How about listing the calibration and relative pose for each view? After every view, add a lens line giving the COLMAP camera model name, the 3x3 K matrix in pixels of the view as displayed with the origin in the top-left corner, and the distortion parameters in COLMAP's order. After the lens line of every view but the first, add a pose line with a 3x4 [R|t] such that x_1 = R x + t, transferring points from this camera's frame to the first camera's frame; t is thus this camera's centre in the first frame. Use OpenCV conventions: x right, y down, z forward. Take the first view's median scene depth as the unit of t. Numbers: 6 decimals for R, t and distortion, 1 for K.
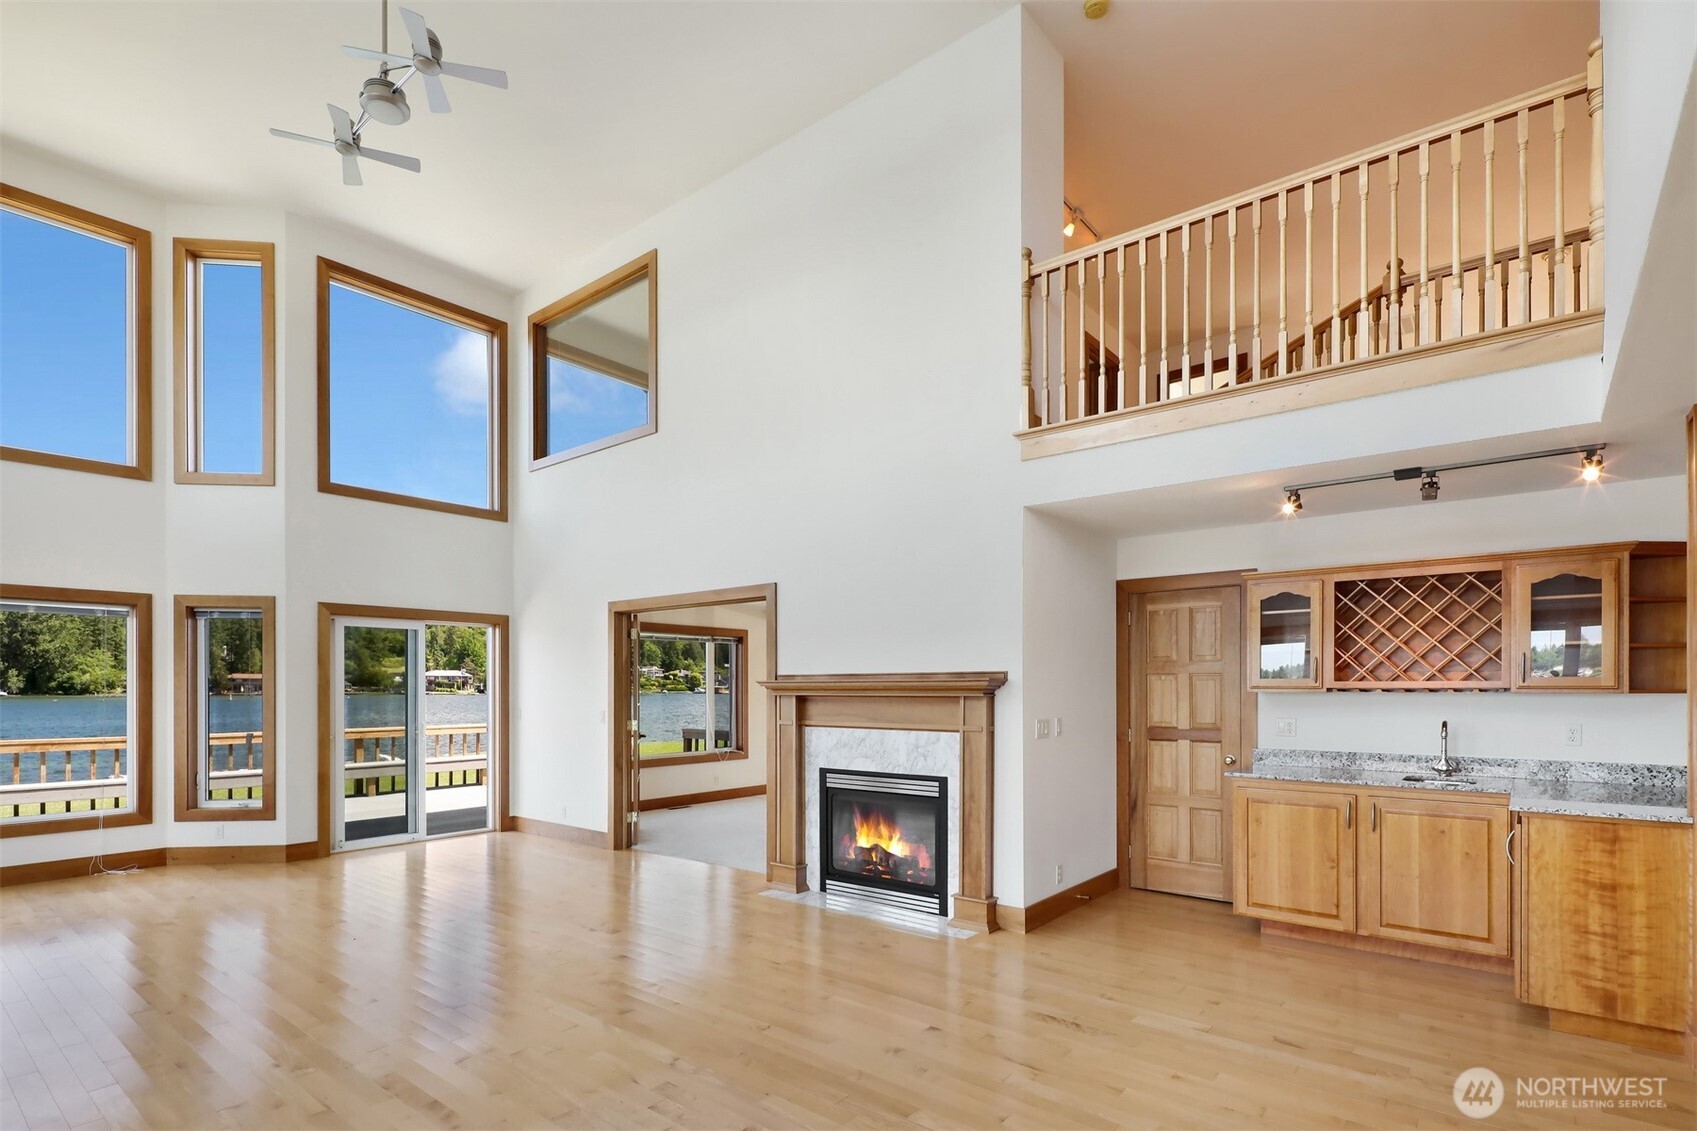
lens RADIAL K [[810.3, 0, 851.1], [0, 810.3, 519.4], [0, 0, 1]] dist [-0.000019, -0.000513]
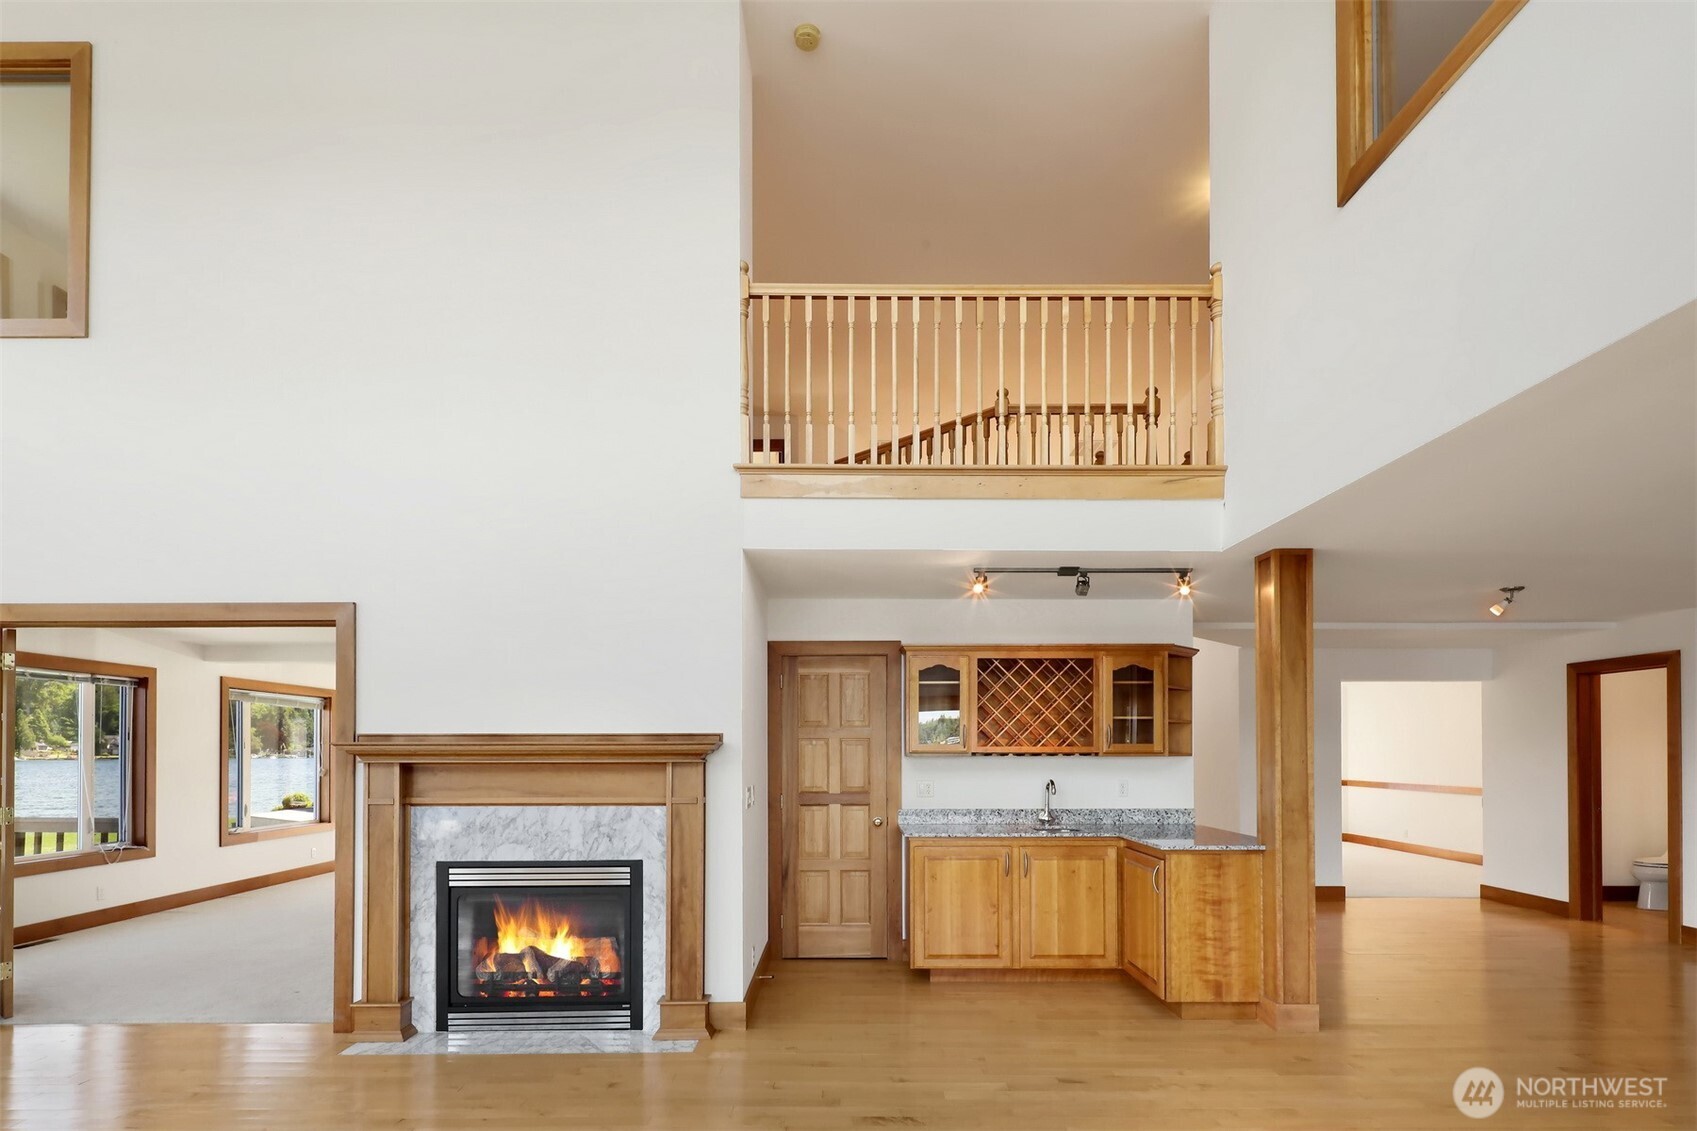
lens RADIAL K [[829.3, 0, 853.4], [0, 829.3, 612.1], [0, 0, 1]] dist [0.004180, 0.000180]
pose [[0.771739, 0.105771, 0.627081, -0.270237], [-0.128730, 0.991640, -0.008835, 0.047740], [-0.622774, -0.073906, 0.778904, 0.227061]]
